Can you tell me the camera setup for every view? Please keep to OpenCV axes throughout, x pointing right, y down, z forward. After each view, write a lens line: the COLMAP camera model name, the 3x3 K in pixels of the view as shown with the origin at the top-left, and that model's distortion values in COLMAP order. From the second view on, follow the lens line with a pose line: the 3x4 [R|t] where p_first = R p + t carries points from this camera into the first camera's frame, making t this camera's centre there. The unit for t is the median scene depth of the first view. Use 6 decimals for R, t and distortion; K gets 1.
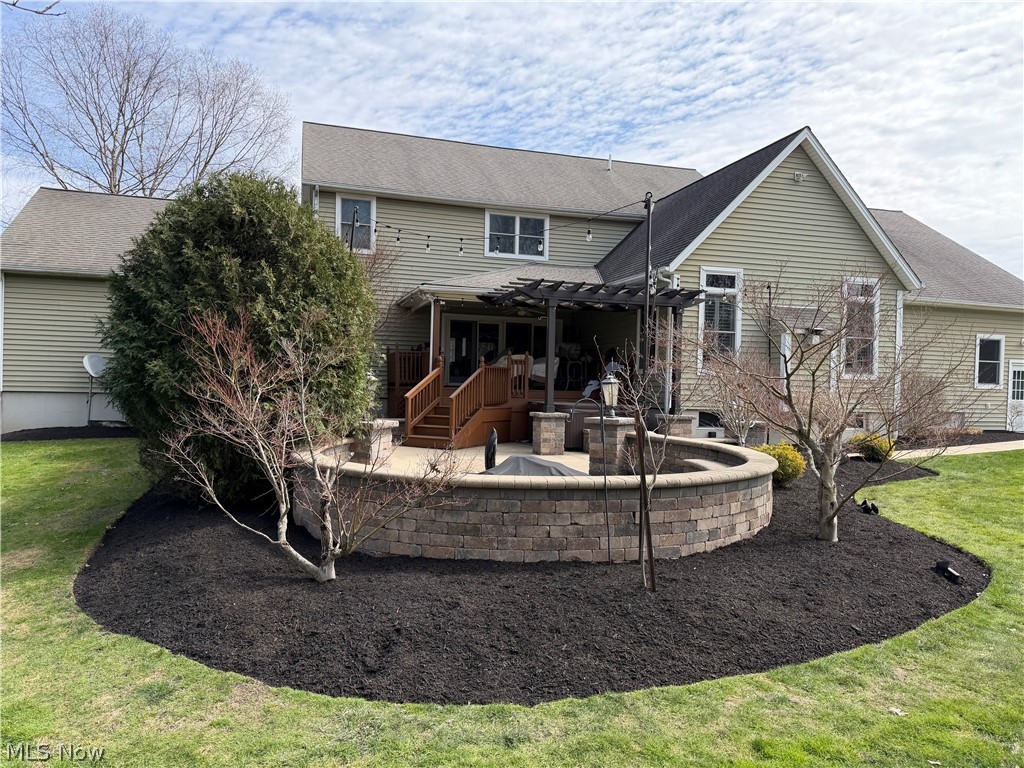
lens RADIAL K [[708.9, 0, 512.0], [0, 708.9, 384.0], [0, 0, 1]] dist [0.044656, -0.000084]
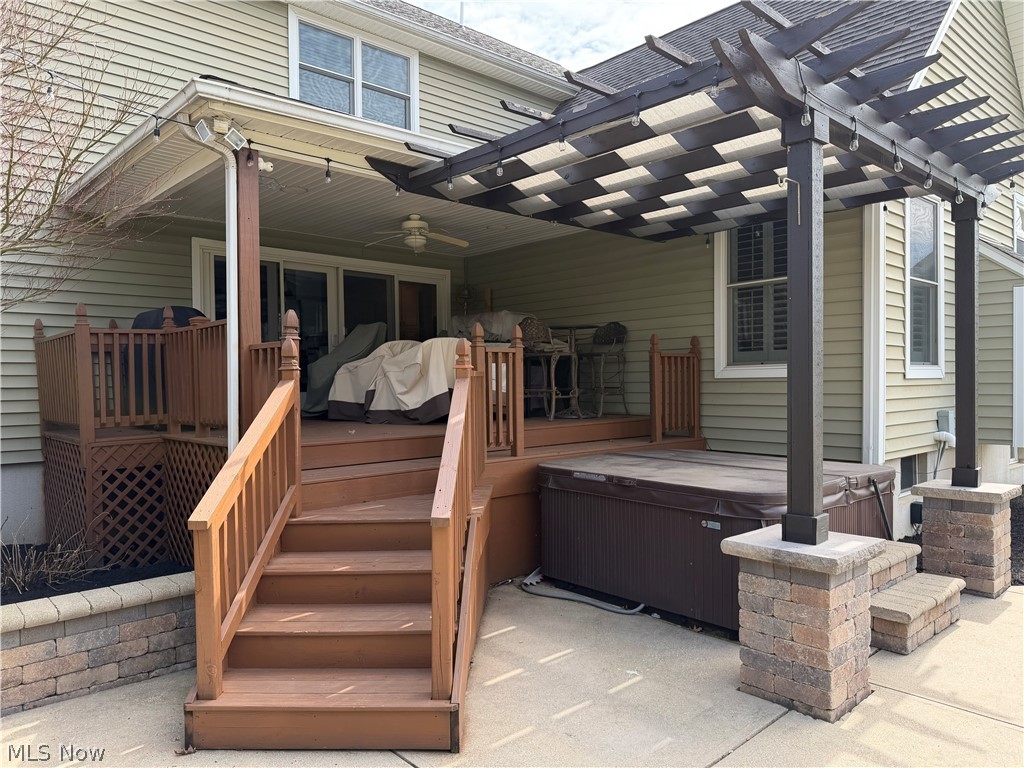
lens RADIAL K [[708.9, 0, 512.0], [0, 708.9, 384.0], [0, 0, 1]] dist [0.044656, -0.000084]
pose [[0.902861, -0.037994, 0.428250, -0.126761], [0.032094, 0.999264, 0.020992, -0.021942], [-0.428733, -0.005209, 0.903416, 0.621027]]
